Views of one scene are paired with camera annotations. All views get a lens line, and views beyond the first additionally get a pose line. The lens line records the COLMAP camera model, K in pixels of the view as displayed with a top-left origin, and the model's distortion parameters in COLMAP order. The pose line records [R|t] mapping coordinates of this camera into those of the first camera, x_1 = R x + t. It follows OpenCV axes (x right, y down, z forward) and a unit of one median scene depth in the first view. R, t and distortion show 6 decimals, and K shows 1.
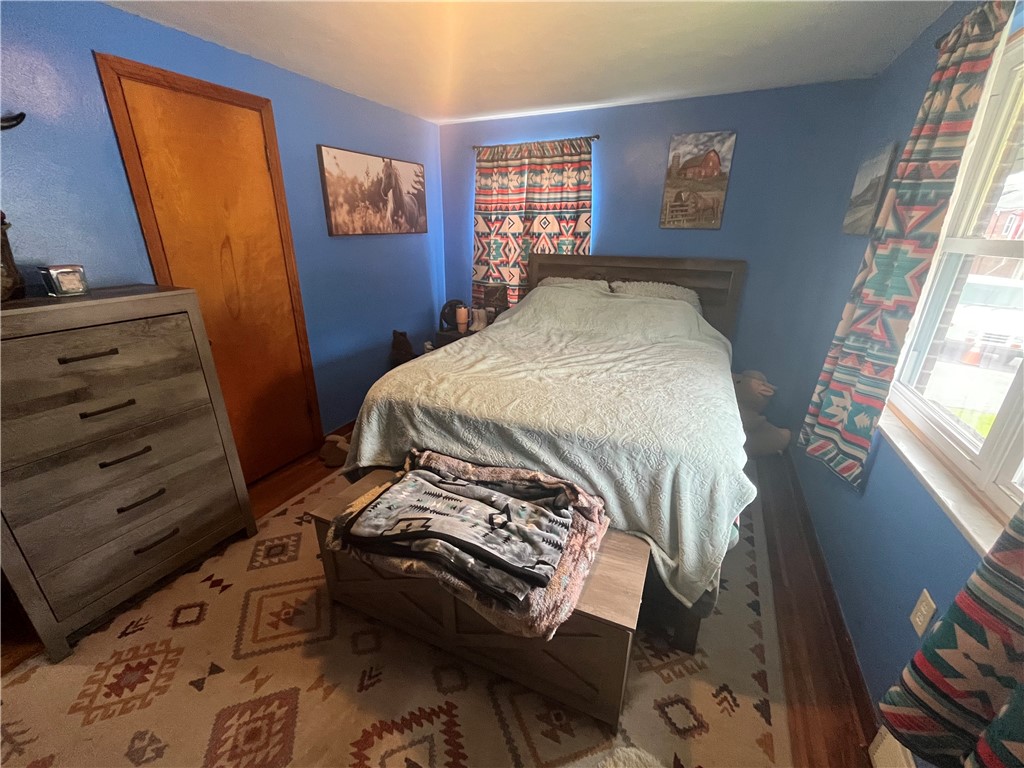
lens RADIAL K [[413.6, 0, 512.0], [0, 413.6, 384.0], [0, 0, 1]] dist [-0.001111, 0.000356]
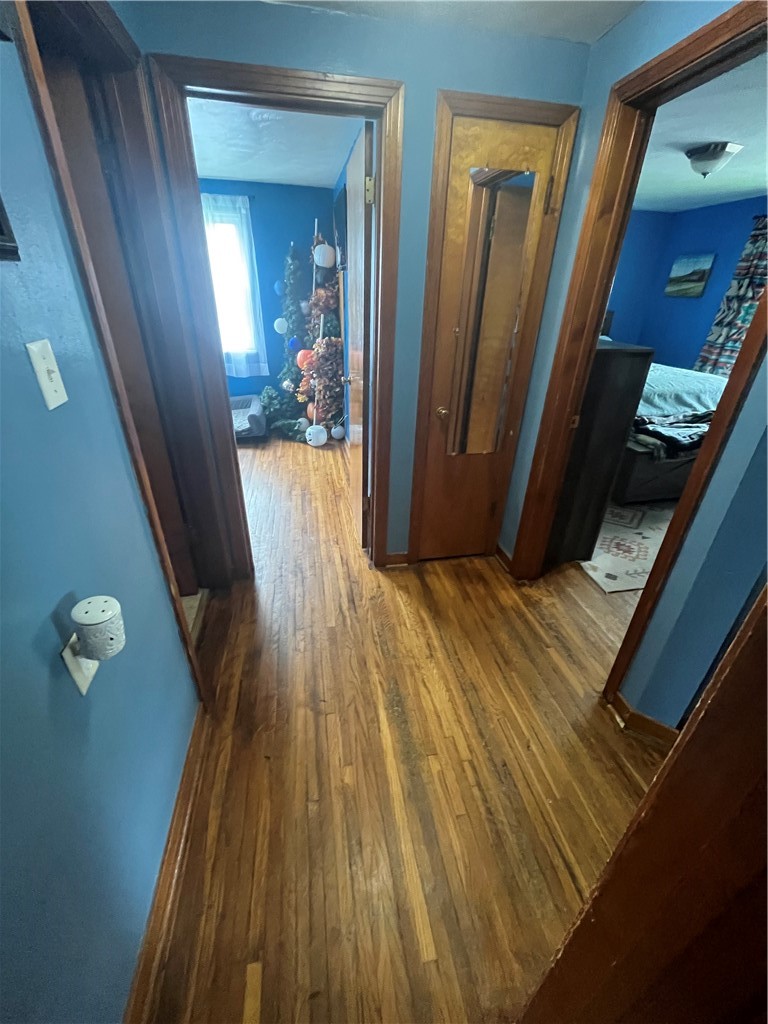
lens RADIAL K [[413.6, 0, 384.0], [0, 413.6, 512.0], [0, 0, 1]] dist [-0.001111, 0.000356]
pose [[0.808107, -0.269805, 0.523611, -2.513686], [0.193153, 0.961155, 0.197162, -0.026011], [-0.556466, -0.058191, 0.828830, 0.049835]]
